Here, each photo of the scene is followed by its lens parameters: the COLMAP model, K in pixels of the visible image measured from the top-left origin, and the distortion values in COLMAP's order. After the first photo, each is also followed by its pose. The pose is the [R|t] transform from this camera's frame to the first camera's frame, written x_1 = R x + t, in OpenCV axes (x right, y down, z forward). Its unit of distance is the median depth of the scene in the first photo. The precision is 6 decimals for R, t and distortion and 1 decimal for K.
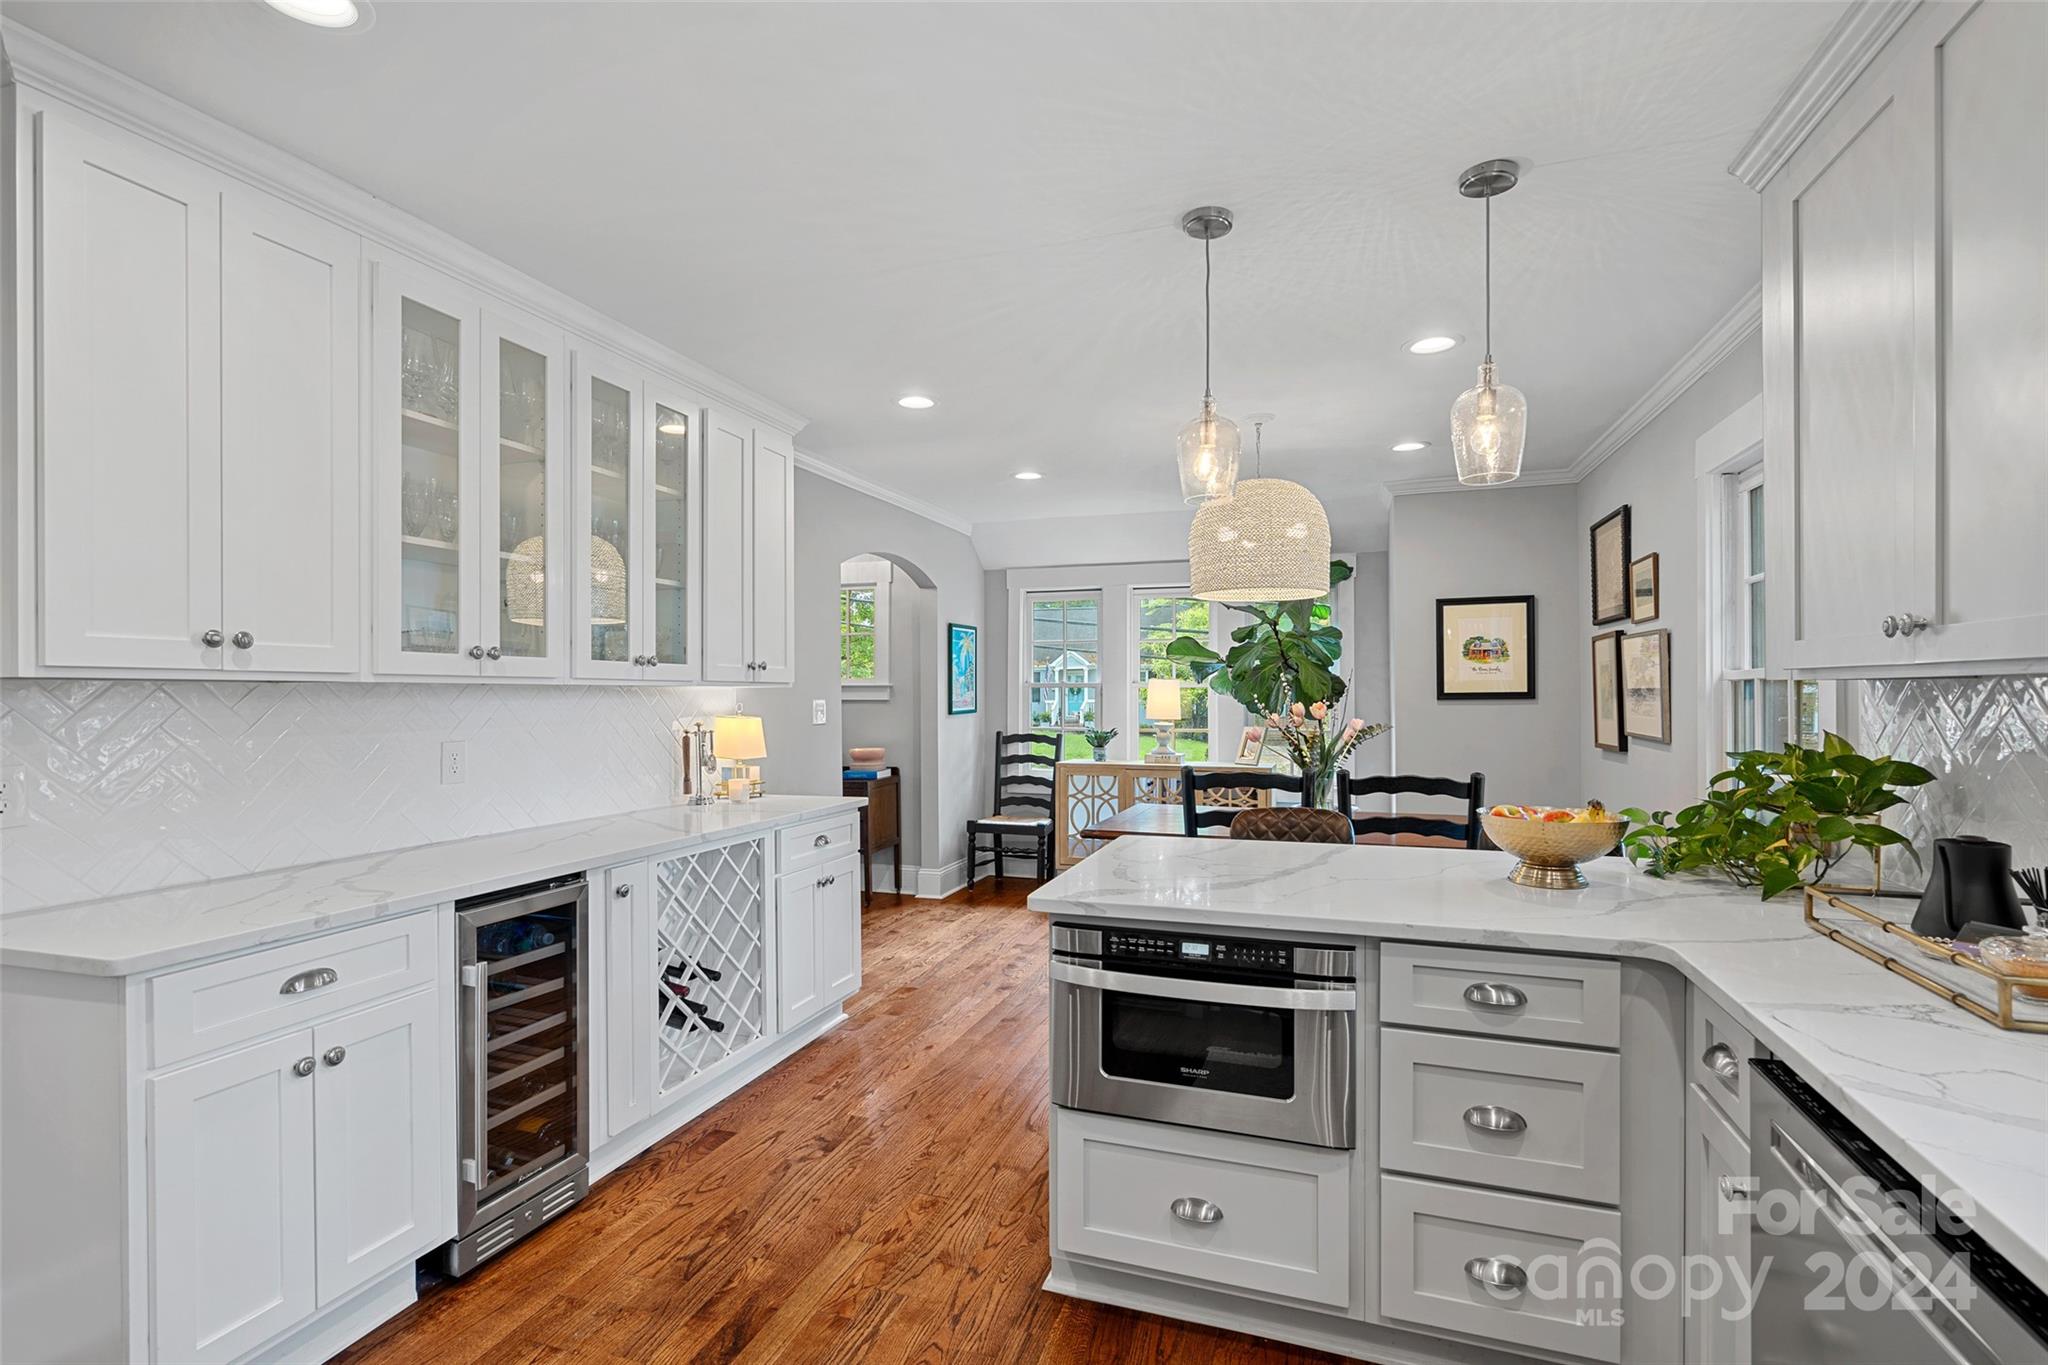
lens RADIAL K [[929.4, 0, 1027.3], [0, 929.4, 689.7], [0, 0, 1]] dist [-0.001825, 0.001232]
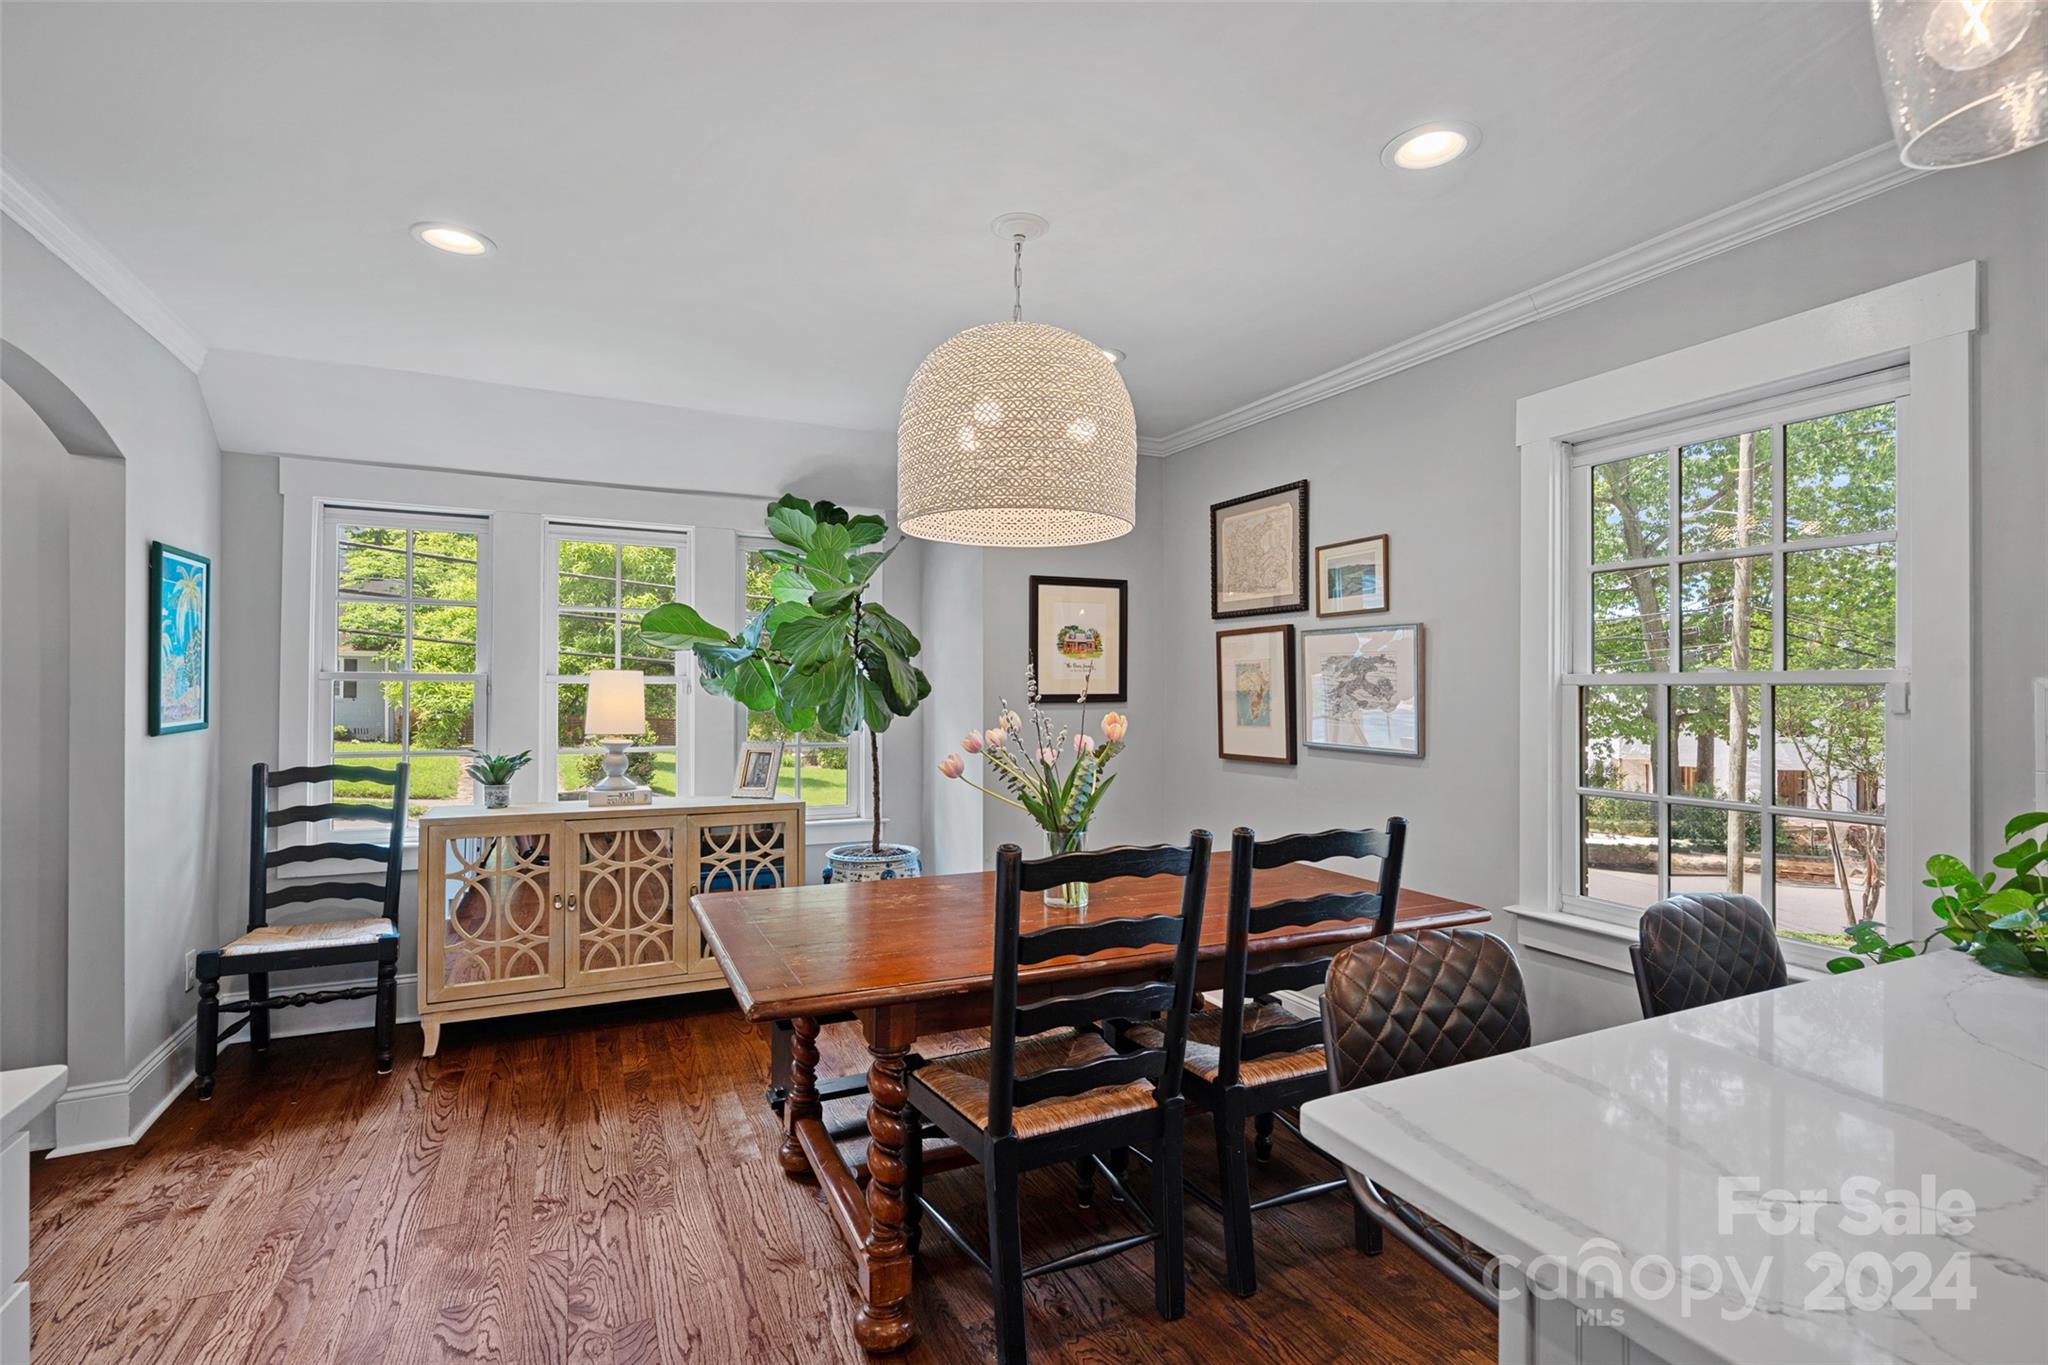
lens RADIAL K [[929.4, 0, 1009.6], [0, 929.4, 684.6], [0, 0, 1]] dist [-0.001825, 0.001232]
pose [[0.718066, 0.008982, 0.695918, -0.097448], [-0.008684, 0.999955, -0.003946, -0.001248], [-0.695921, -0.003210, 0.718111, 0.356463]]
